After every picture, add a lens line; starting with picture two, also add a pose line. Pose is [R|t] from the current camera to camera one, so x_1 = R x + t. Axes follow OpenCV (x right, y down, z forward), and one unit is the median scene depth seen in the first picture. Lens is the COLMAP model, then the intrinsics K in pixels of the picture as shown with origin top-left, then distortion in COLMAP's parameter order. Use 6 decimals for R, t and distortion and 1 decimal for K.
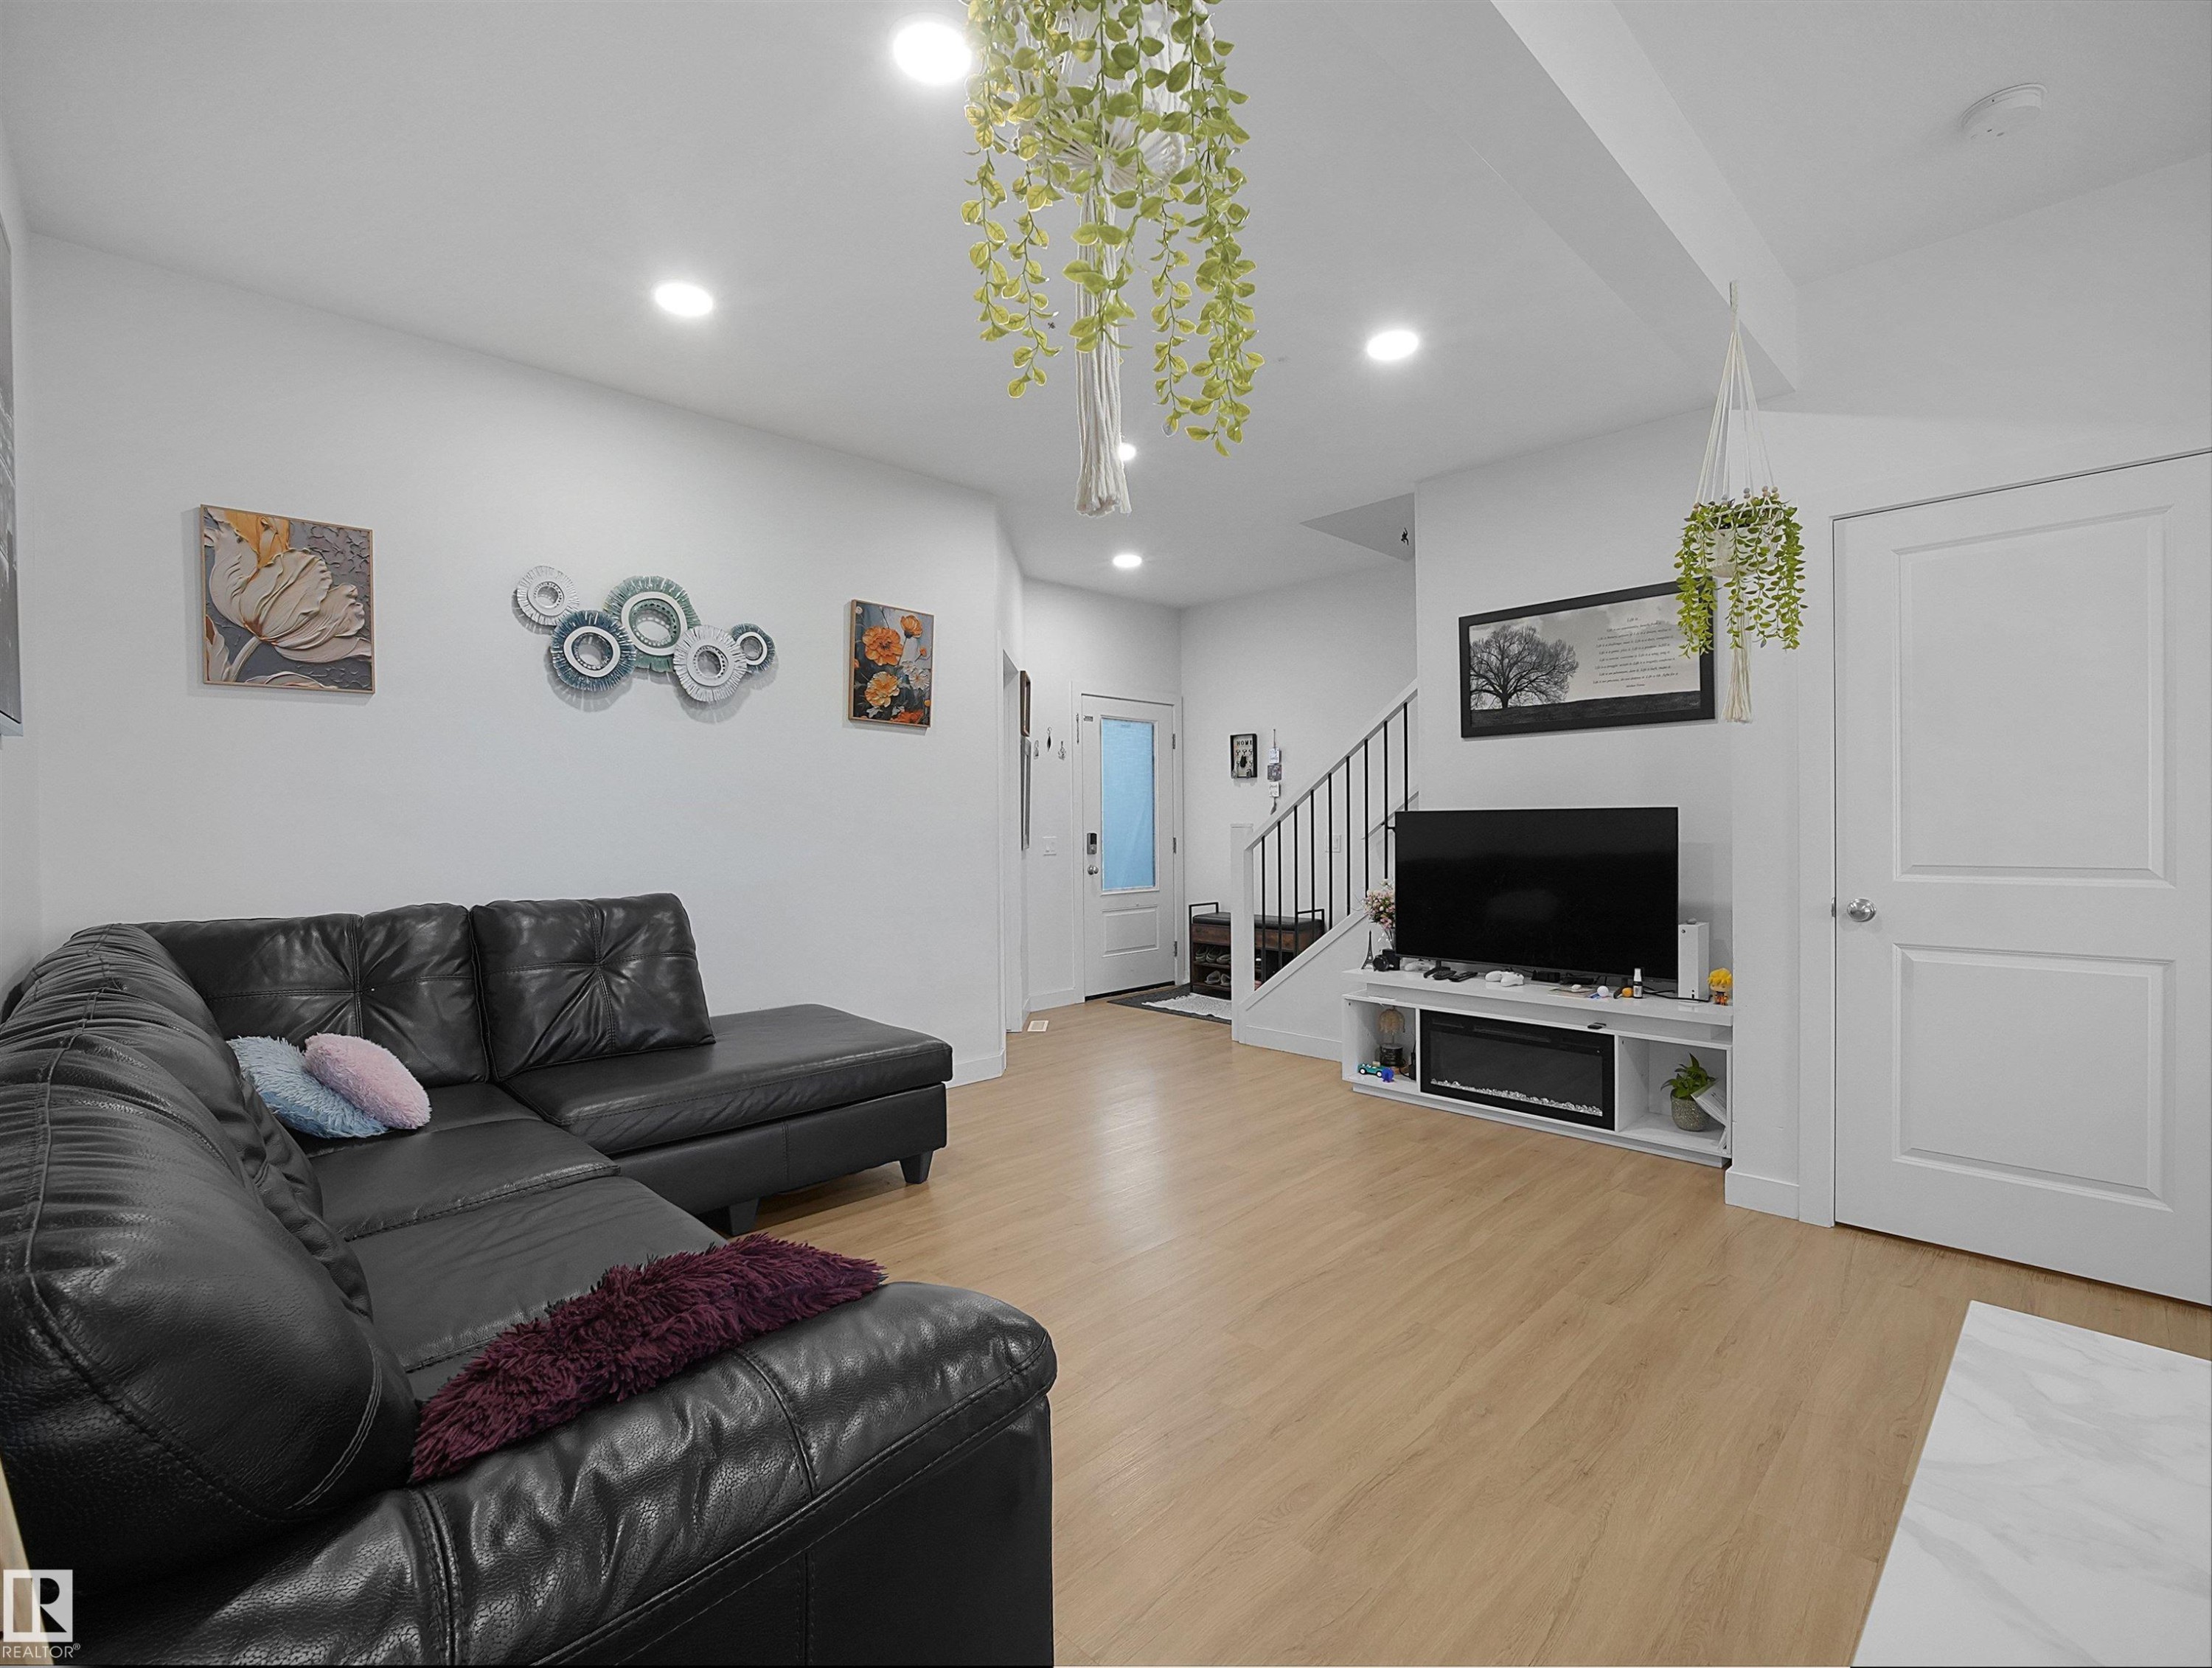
lens RADIAL K [[1001.0, 0, 1107.1], [0, 1001.0, 831.1], [0, 0, 1]] dist [-0.007390, -0.000786]
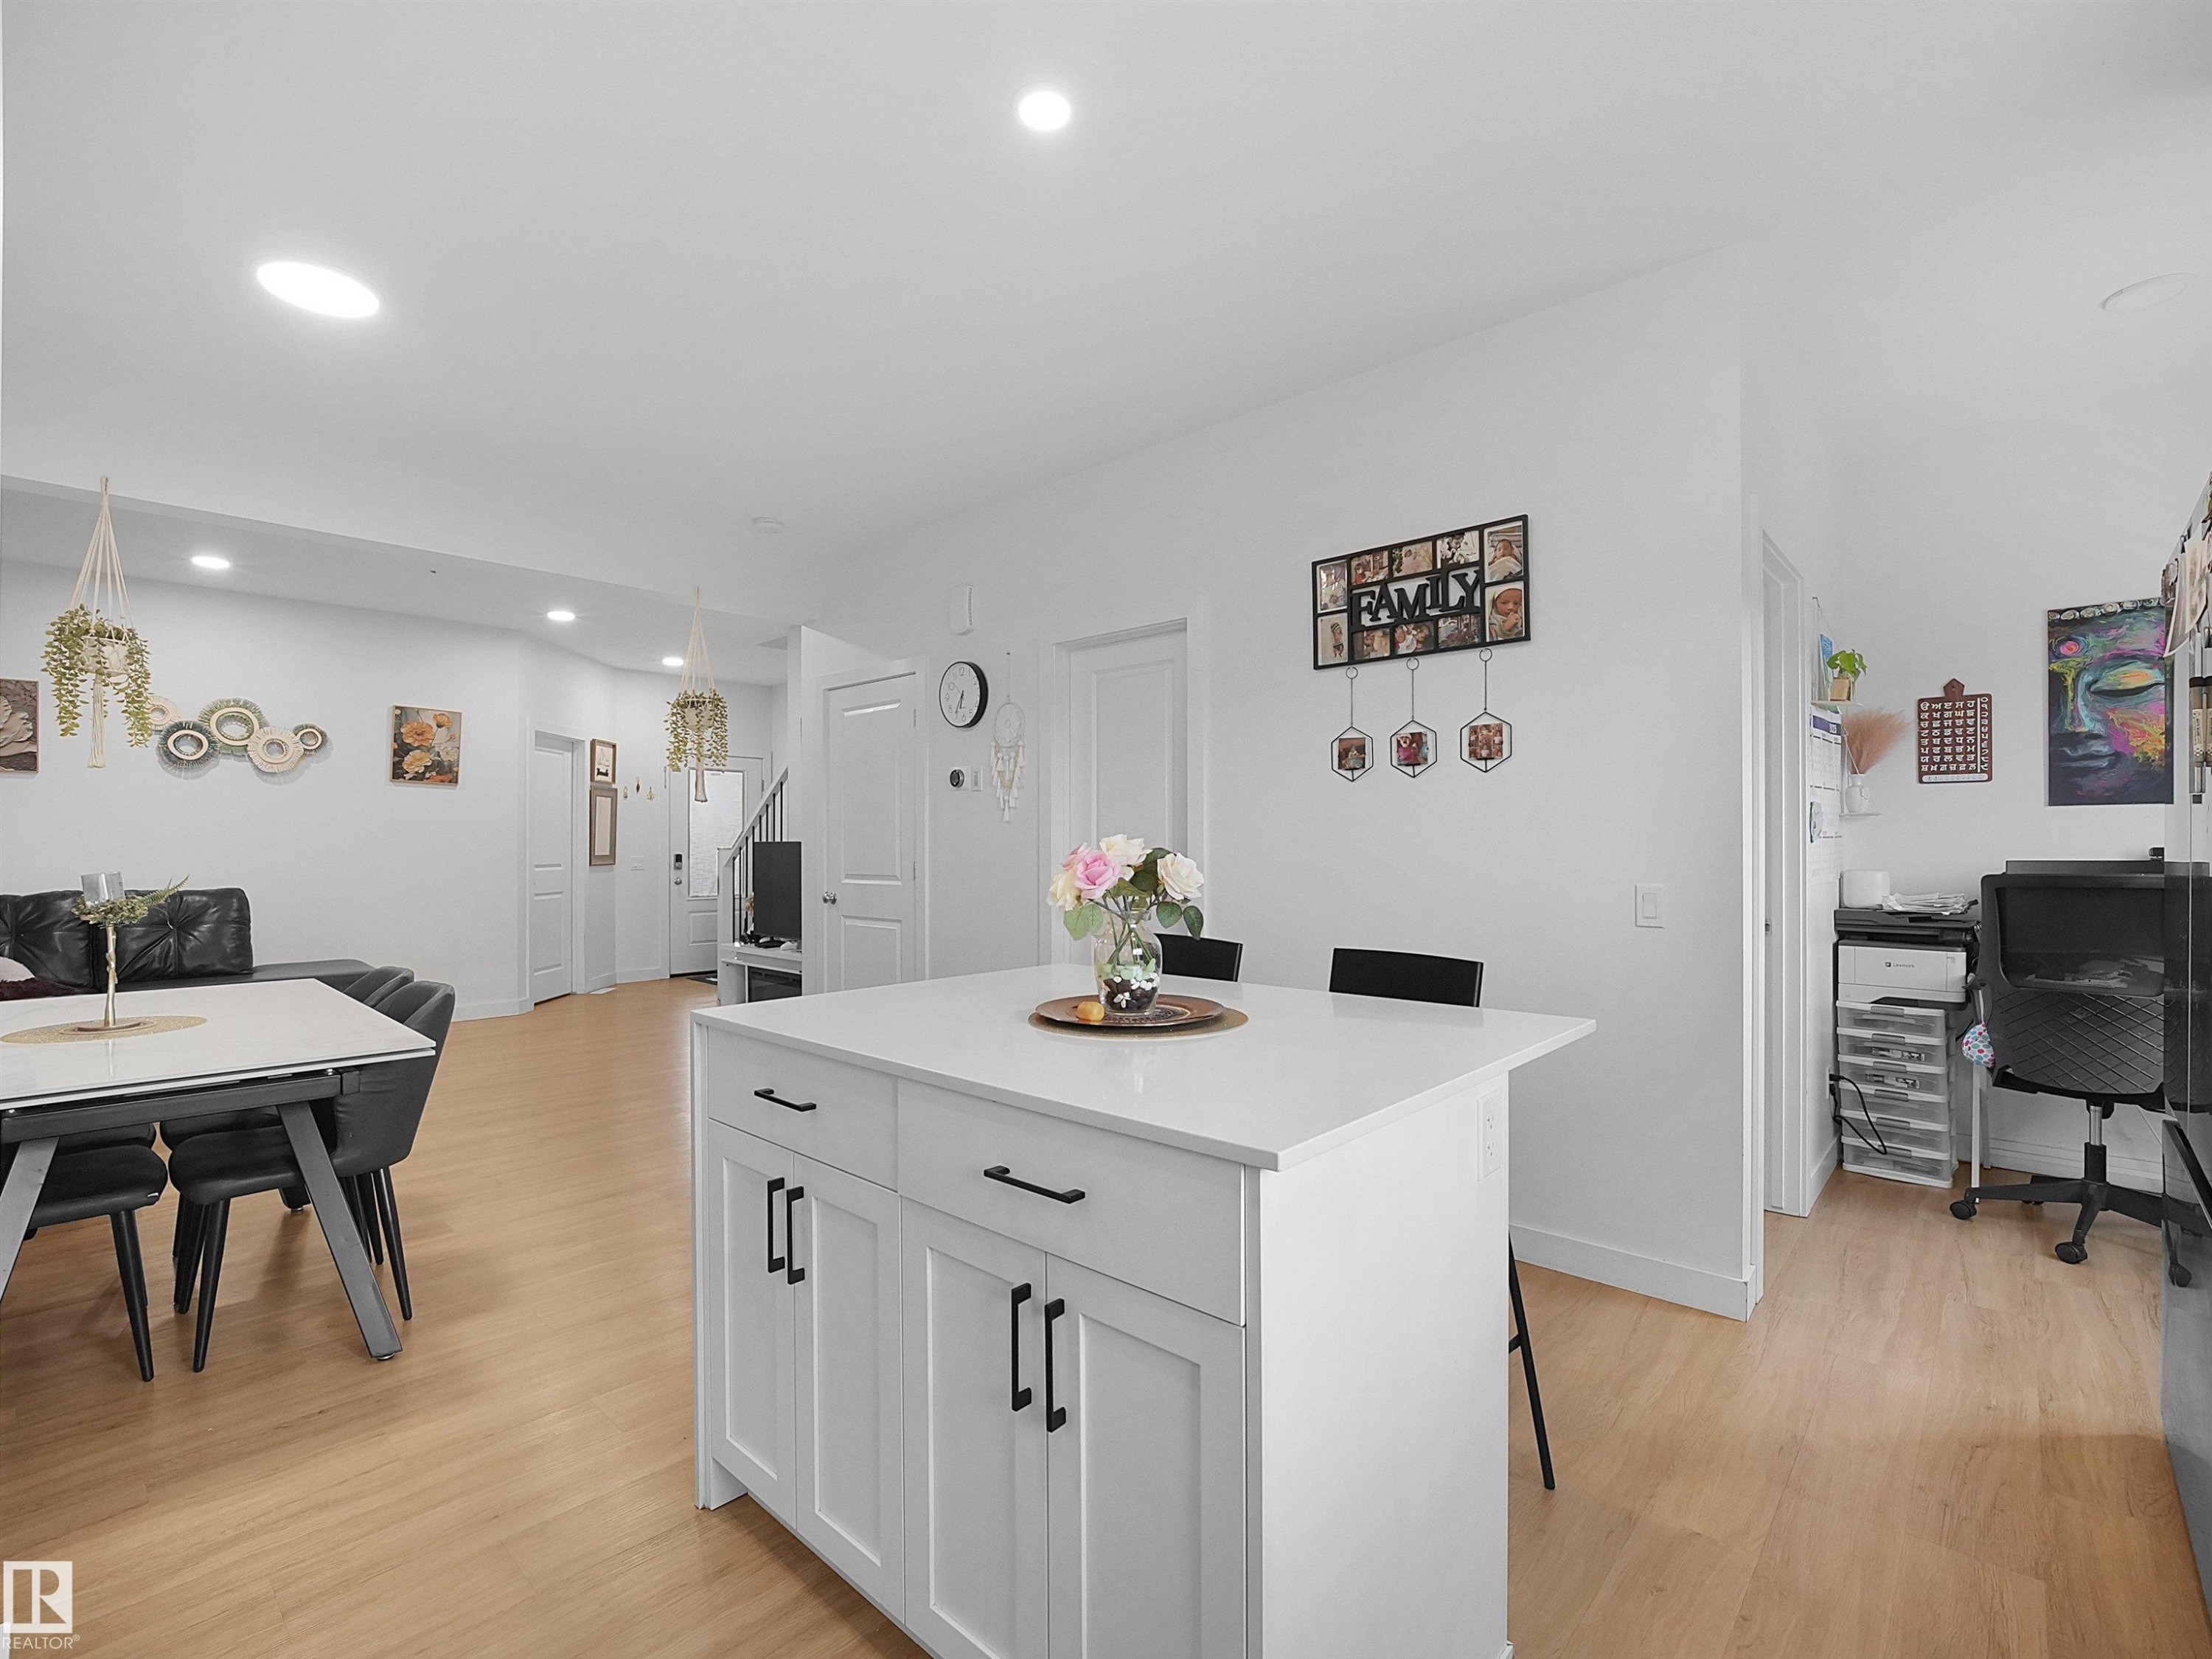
lens RADIAL K [[1006.6, 0, 1106.3], [0, 1006.6, 842.5], [0, 0, 1]] dist [-0.022762, 0.003648]
pose [[0.998490, 0.008788, 0.054218, 0.900076], [-0.008244, 0.999913, -0.010252, -0.008670], [-0.054303, 0.009789, 0.998477, -0.719977]]
